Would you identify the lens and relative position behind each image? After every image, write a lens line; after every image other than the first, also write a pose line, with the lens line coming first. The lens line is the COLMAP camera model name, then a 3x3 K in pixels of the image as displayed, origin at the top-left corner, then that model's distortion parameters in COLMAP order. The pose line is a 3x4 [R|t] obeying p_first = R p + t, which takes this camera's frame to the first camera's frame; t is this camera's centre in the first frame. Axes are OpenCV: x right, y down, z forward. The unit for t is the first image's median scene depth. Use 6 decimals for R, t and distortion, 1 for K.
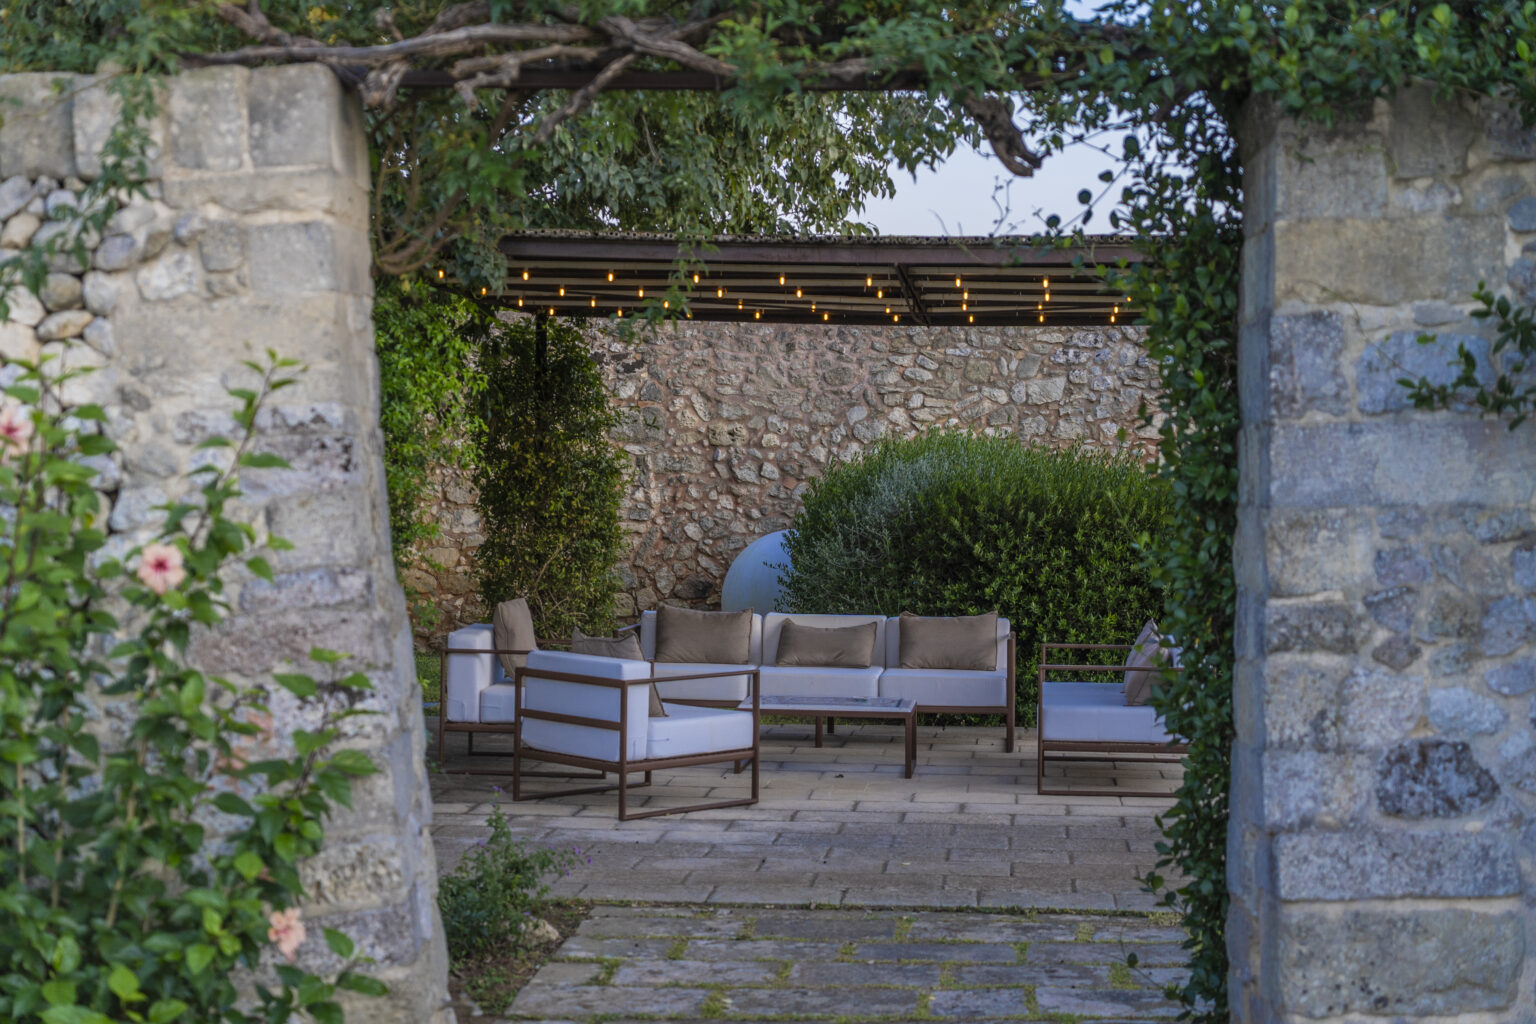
lens RADIAL K [[2528.1, 0, 768.1], [0, 2528.1, 510.8], [0, 0, 1]] dist [0.004442, 0.000000]
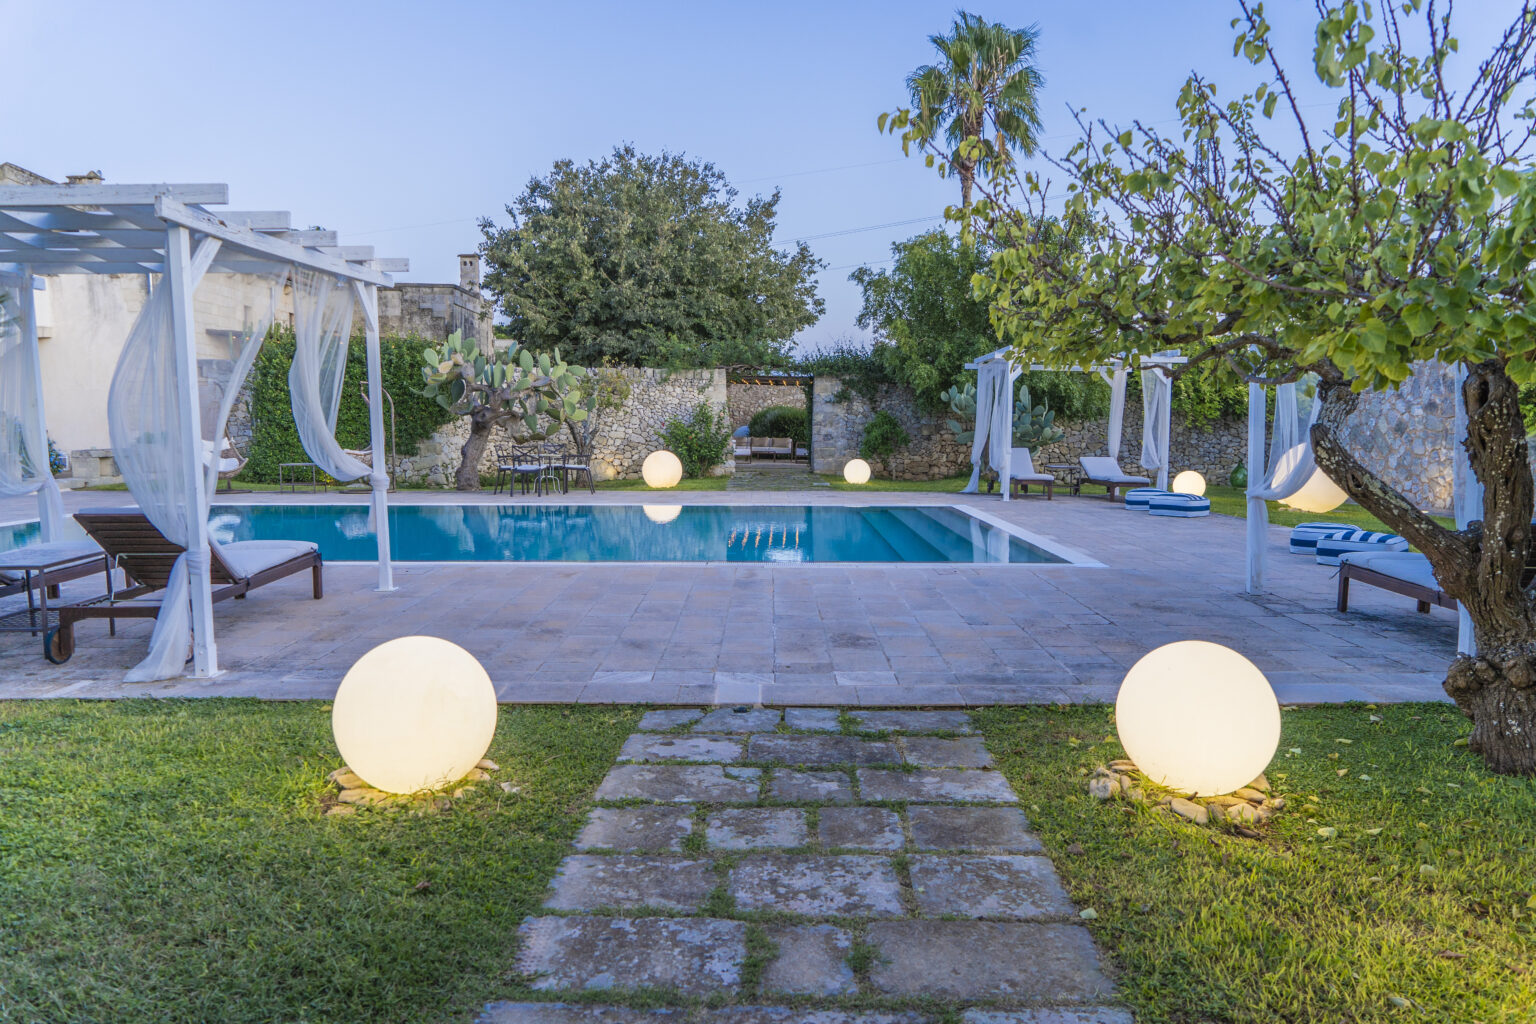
lens RADIAL K [[1056.2, 0, 767.0], [0, 1056.2, 512.2], [0, 0, 1]] dist [-0.030540, -0.000071]
pose [[0.997437, -0.002803, 0.071490, -0.323498], [-0.002203, 0.997556, 0.069844, 0.109191], [-0.071511, -0.069822, 0.994993, -3.490634]]
